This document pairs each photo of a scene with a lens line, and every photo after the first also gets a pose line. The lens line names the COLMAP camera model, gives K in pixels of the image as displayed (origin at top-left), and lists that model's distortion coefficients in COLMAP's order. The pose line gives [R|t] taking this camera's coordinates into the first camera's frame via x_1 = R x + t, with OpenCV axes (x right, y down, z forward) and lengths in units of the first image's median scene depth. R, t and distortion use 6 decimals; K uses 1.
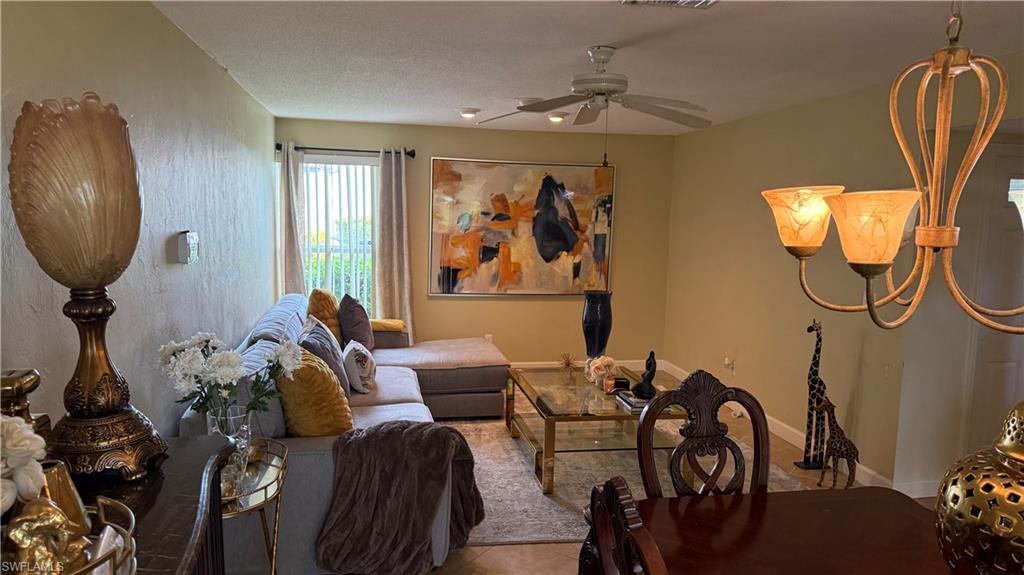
lens RADIAL K [[723.4, 0, 515.3], [0, 723.4, 291.3], [0, 0, 1]] dist [0.127298, -0.216140]
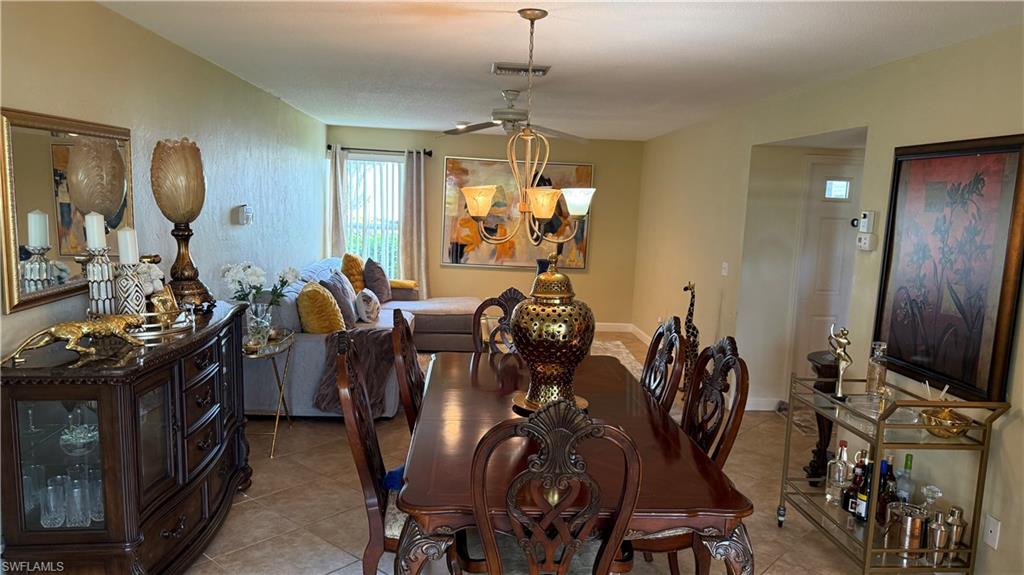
lens RADIAL K [[722.3, 0, 523.8], [0, 722.3, 300.6], [0, 0, 1]] dist [0.111699, -0.218945]
pose [[0.994009, 0.033881, -0.103912, 0.169343], [-0.031436, 0.999191, 0.025078, 0.034280], [0.104678, -0.021661, 0.994270, -0.271429]]
